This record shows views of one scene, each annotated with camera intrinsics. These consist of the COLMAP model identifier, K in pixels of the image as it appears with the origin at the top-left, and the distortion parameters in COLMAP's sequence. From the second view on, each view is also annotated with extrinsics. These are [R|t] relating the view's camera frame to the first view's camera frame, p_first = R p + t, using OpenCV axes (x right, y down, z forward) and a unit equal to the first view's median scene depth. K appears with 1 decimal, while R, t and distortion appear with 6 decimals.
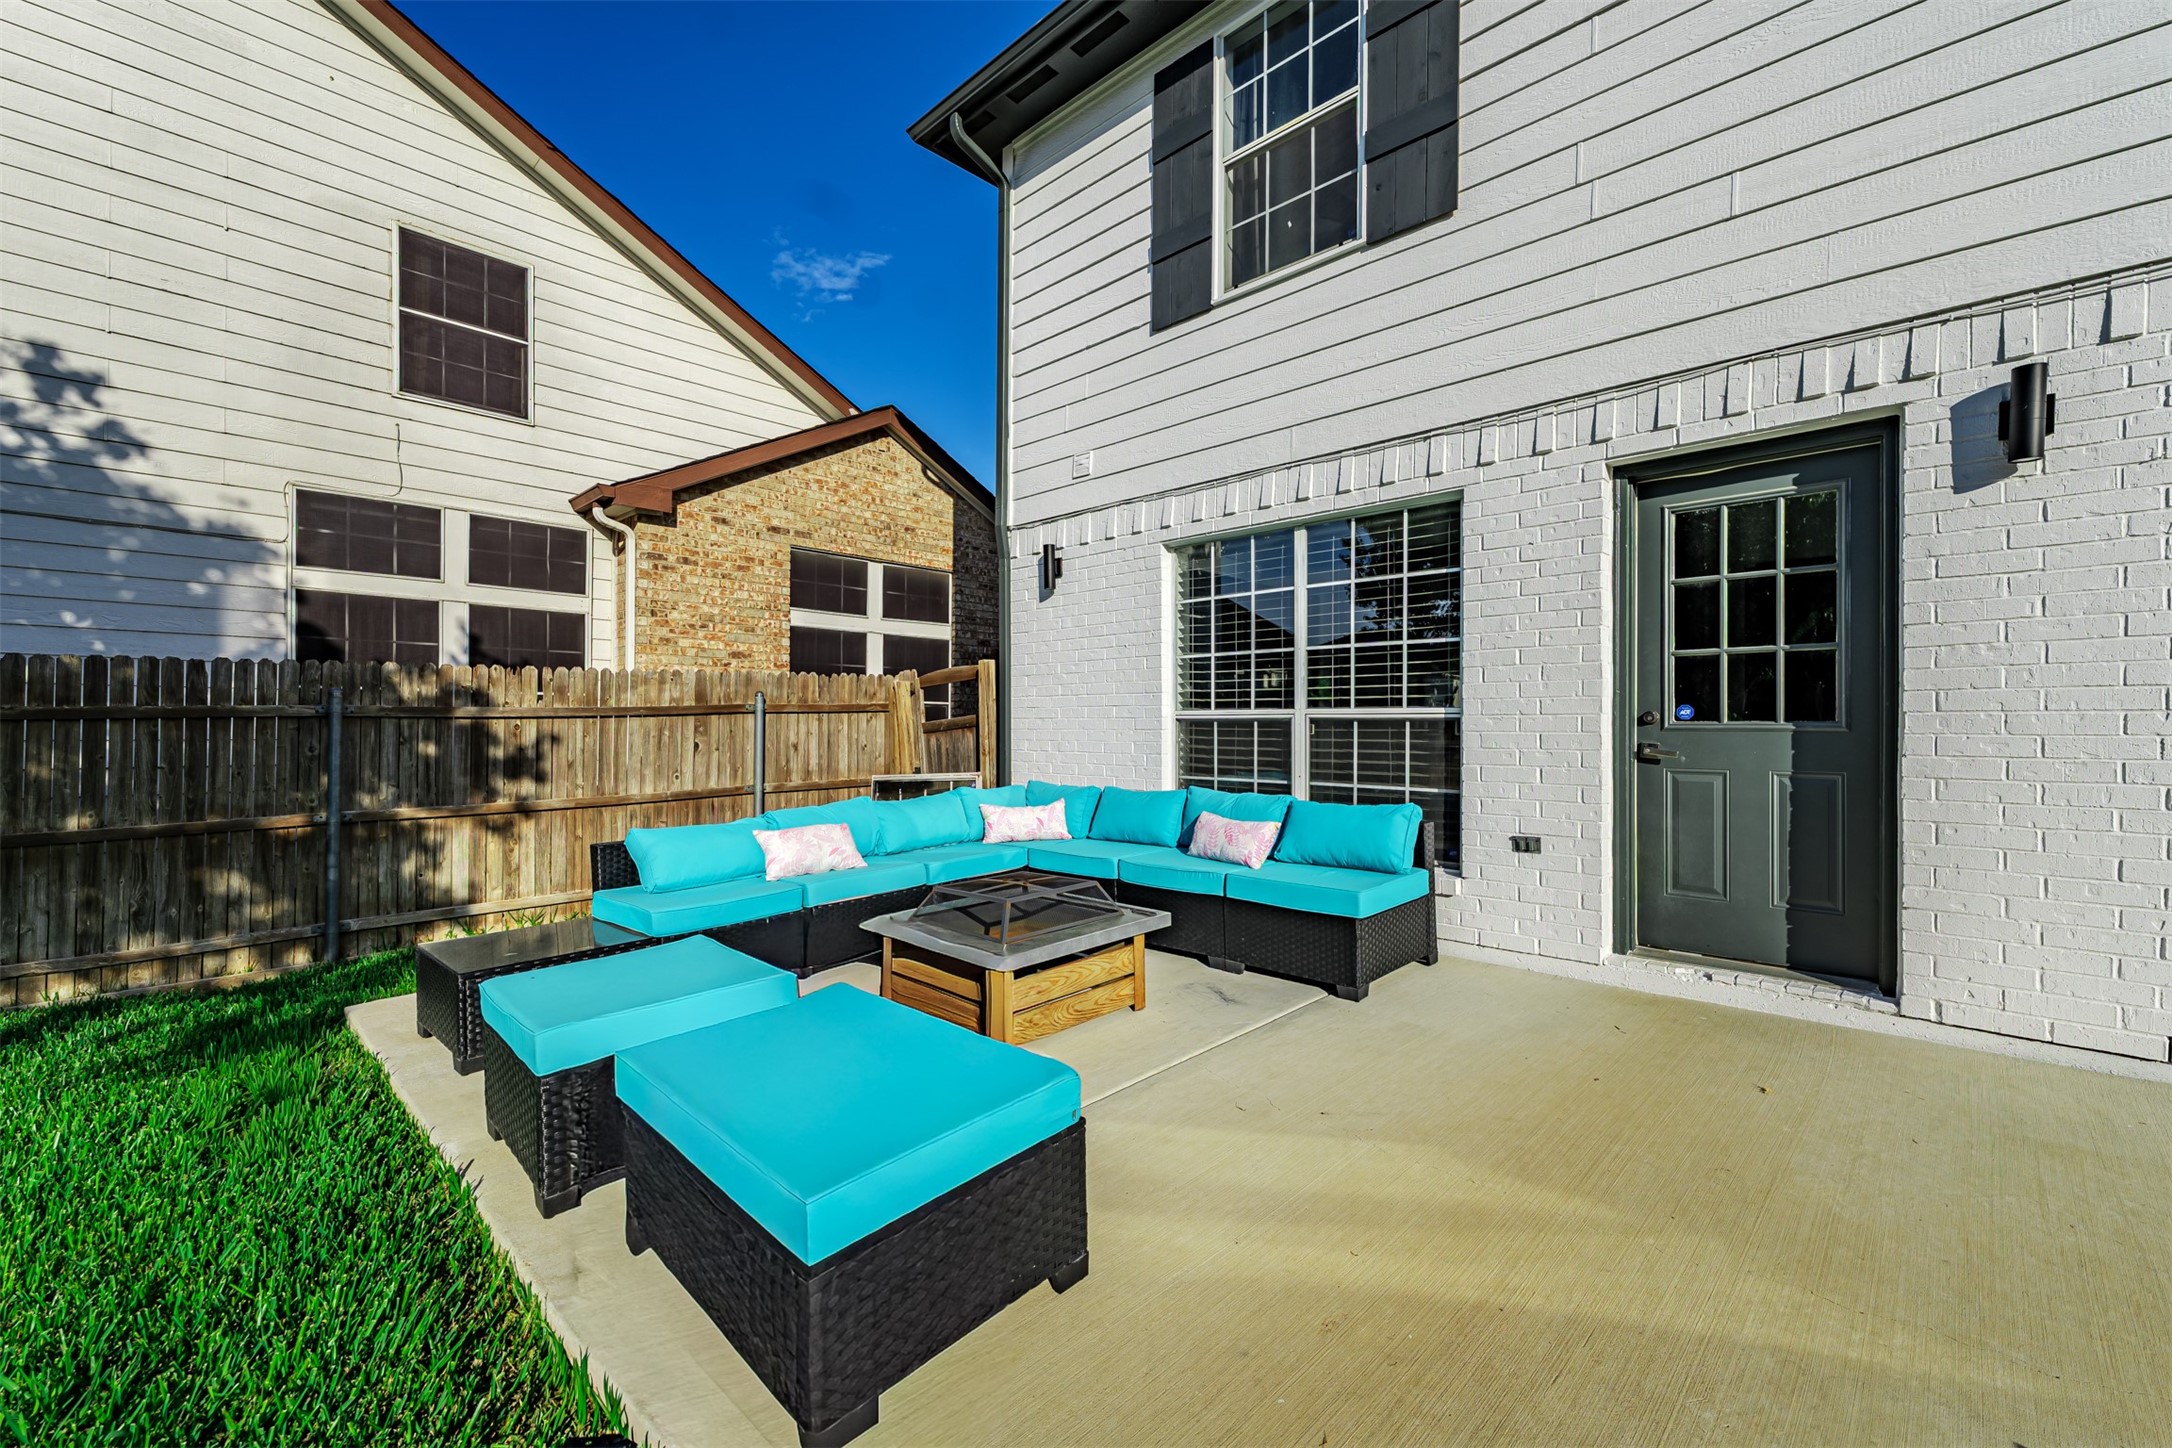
lens RADIAL K [[887.5, 0, 1094.0], [0, 887.5, 709.1], [0, 0, 1]] dist [0.003160, 0.000141]
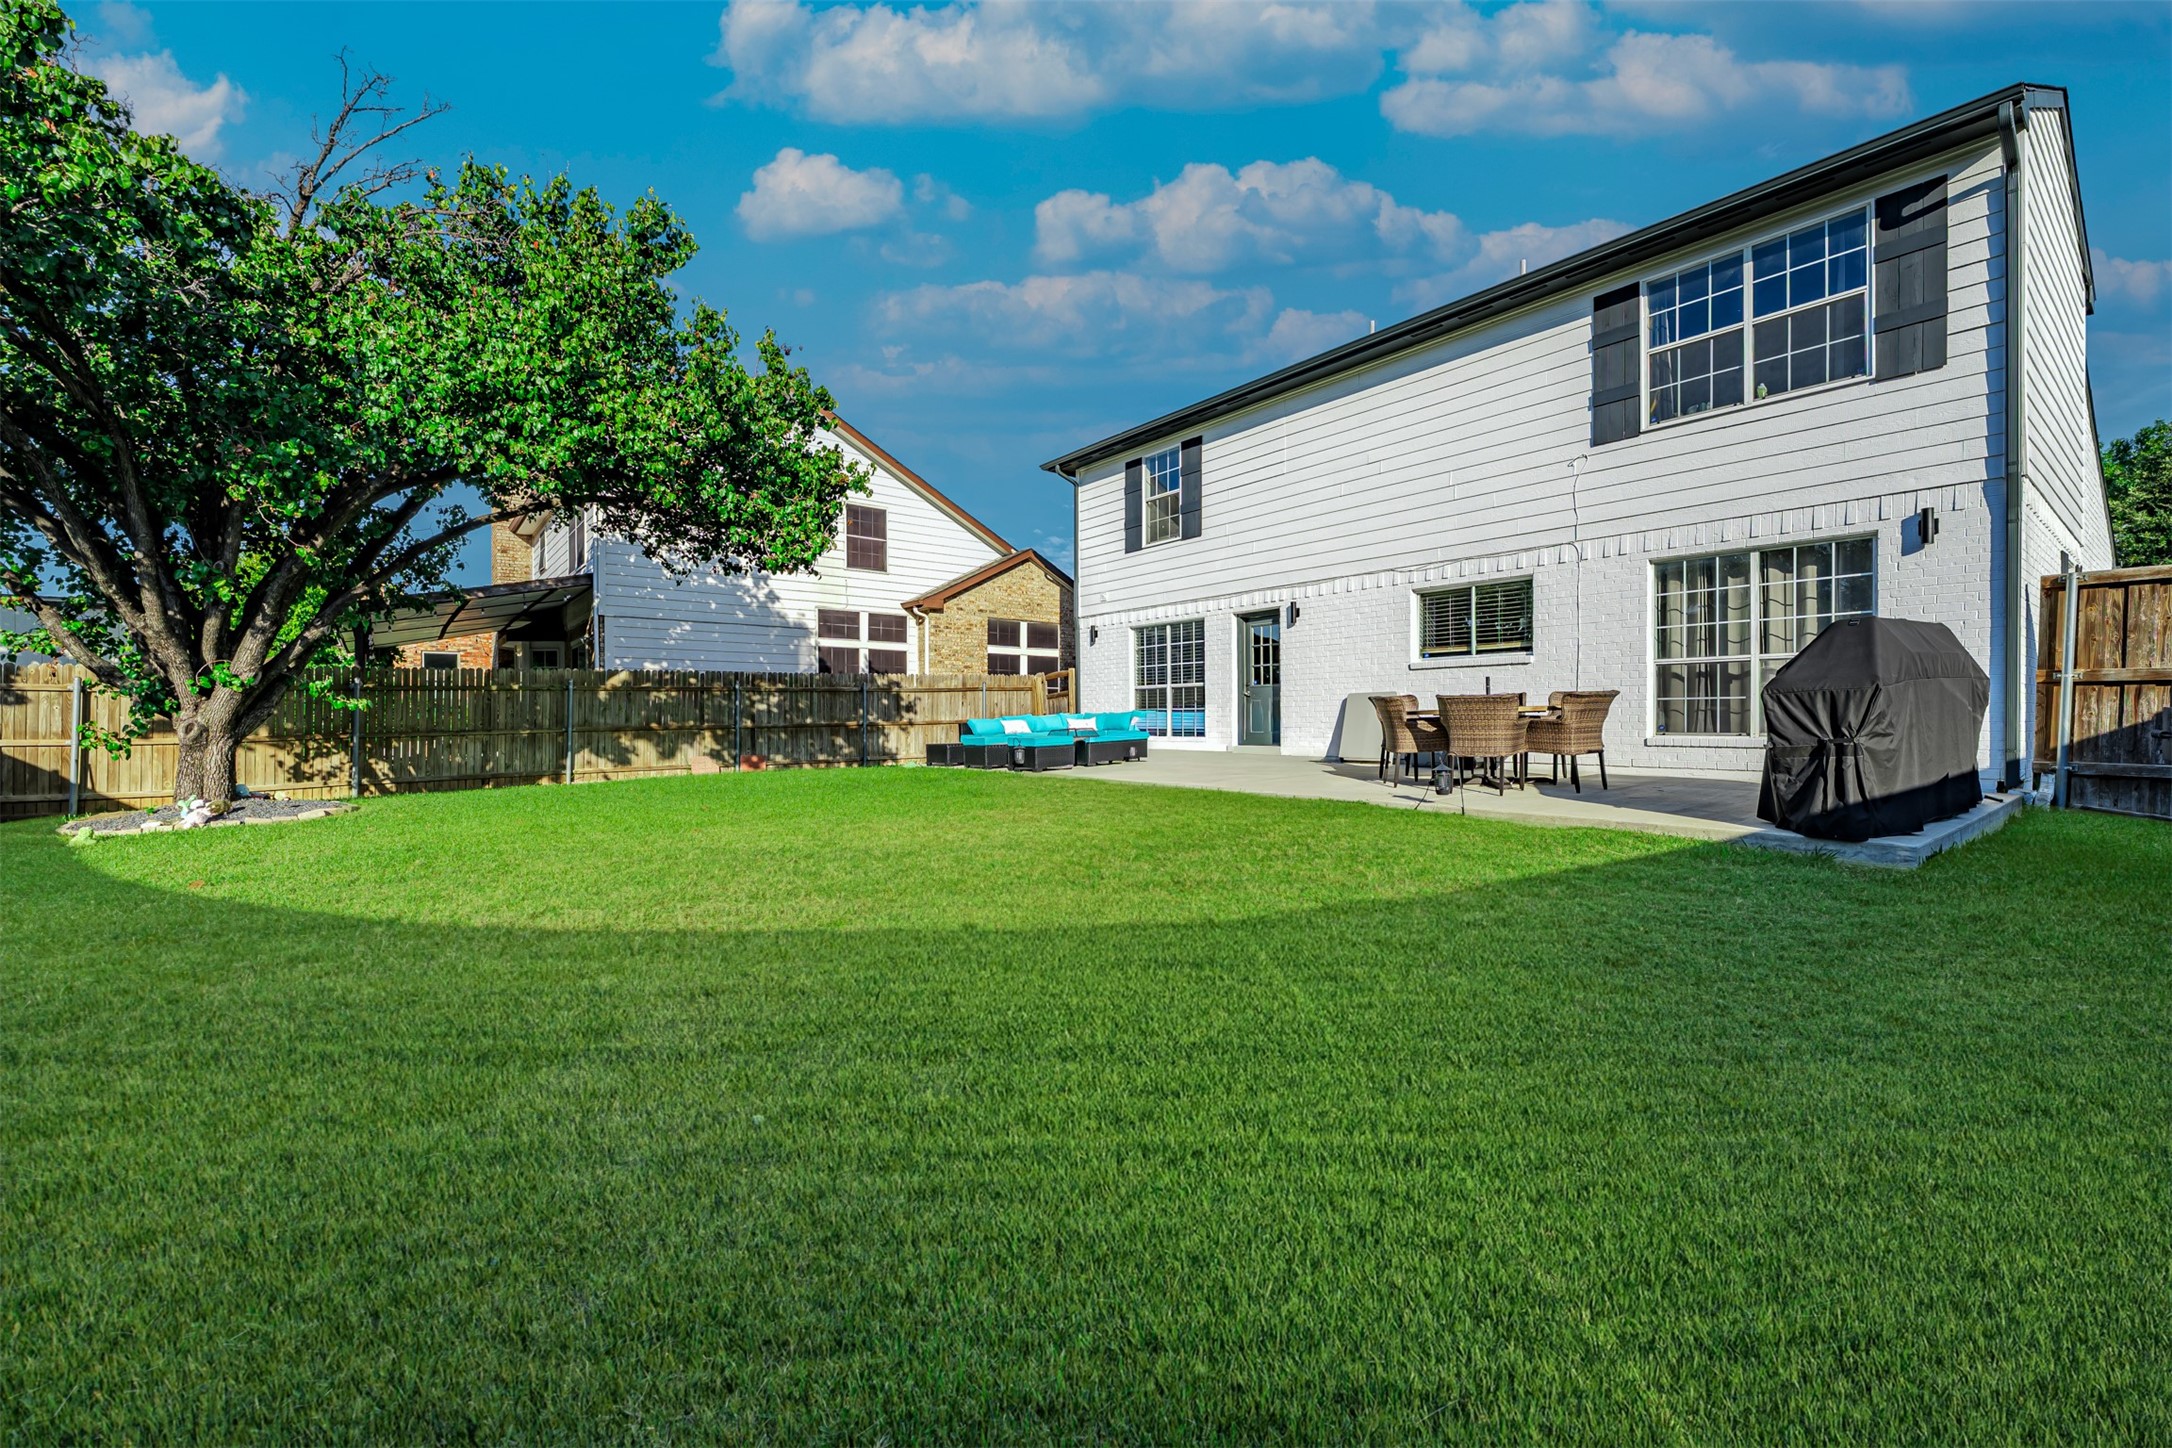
lens RADIAL K [[887.5, 0, 1086.0], [0, 887.5, 722.2], [0, 0, 1]] dist [0.003160, 0.000141]
pose [[0.989919, -0.006079, -0.141504, 0.290810], [0.008473, 0.999831, 0.016322, 0.060287], [0.141381, -0.017357, 0.989803, -1.578252]]
